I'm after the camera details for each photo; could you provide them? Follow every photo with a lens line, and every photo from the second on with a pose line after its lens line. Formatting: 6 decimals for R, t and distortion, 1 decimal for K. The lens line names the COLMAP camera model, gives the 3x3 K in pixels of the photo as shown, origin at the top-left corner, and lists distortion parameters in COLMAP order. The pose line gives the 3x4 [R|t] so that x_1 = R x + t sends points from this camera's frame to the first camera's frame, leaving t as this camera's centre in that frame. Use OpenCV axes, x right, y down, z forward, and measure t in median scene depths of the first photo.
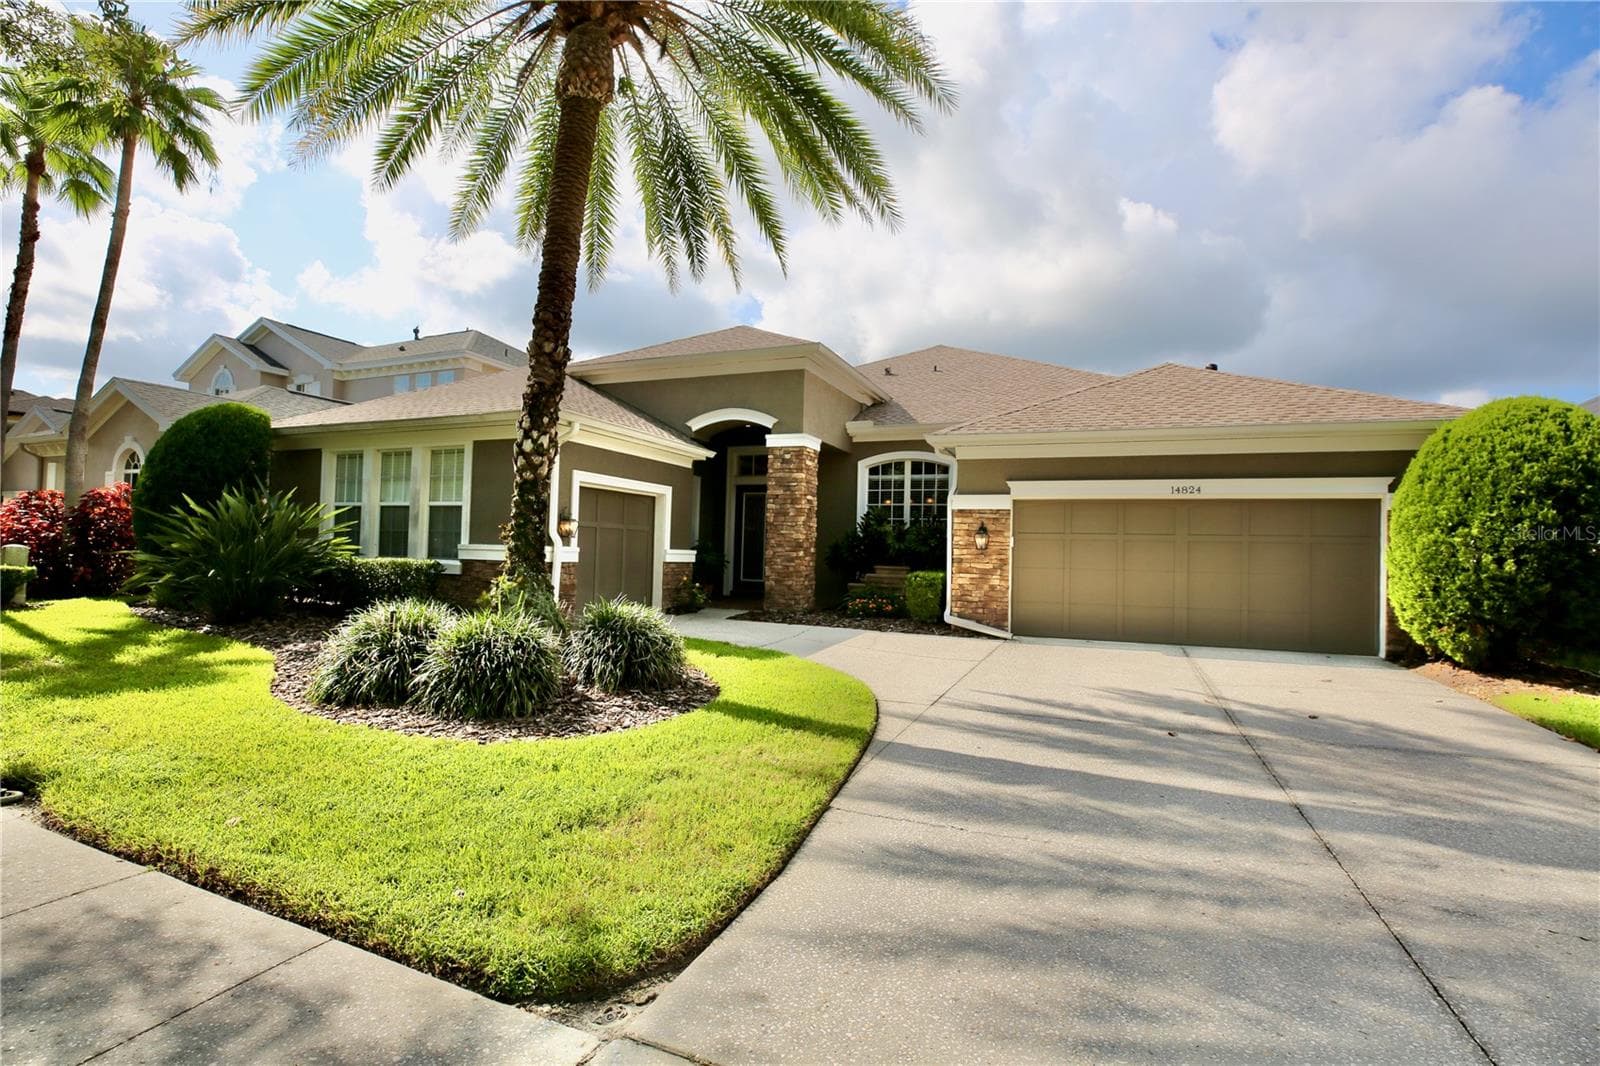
lens RADIAL K [[736.7, 0, 800.0], [0, 736.7, 533.0], [0, 0, 1]] dist [-0.017288, 0.000986]
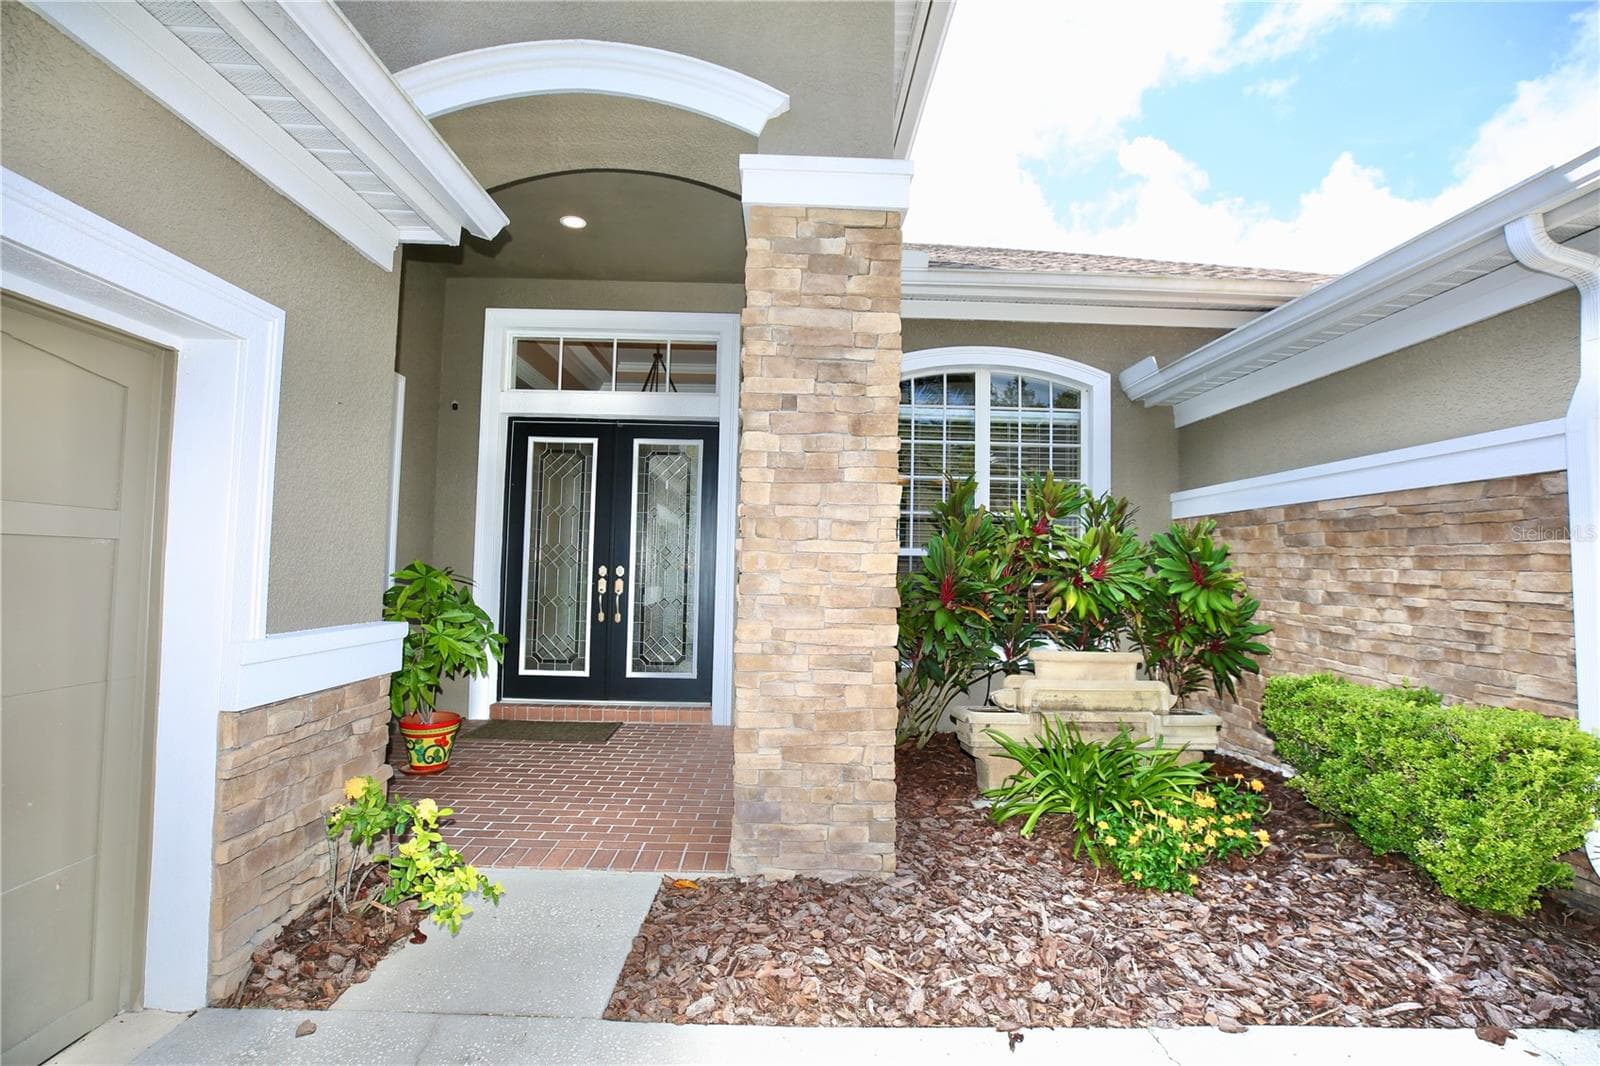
lens RADIAL K [[736.7, 0, 800.0], [0, 736.7, 533.0], [0, 0, 1]] dist [-0.017288, 0.000986]
pose [[0.912491, 0.009978, 0.408976, -0.127566], [-0.000636, 0.999736, -0.022972, -0.000456], [-0.409097, 0.020702, 0.912256, 0.769671]]
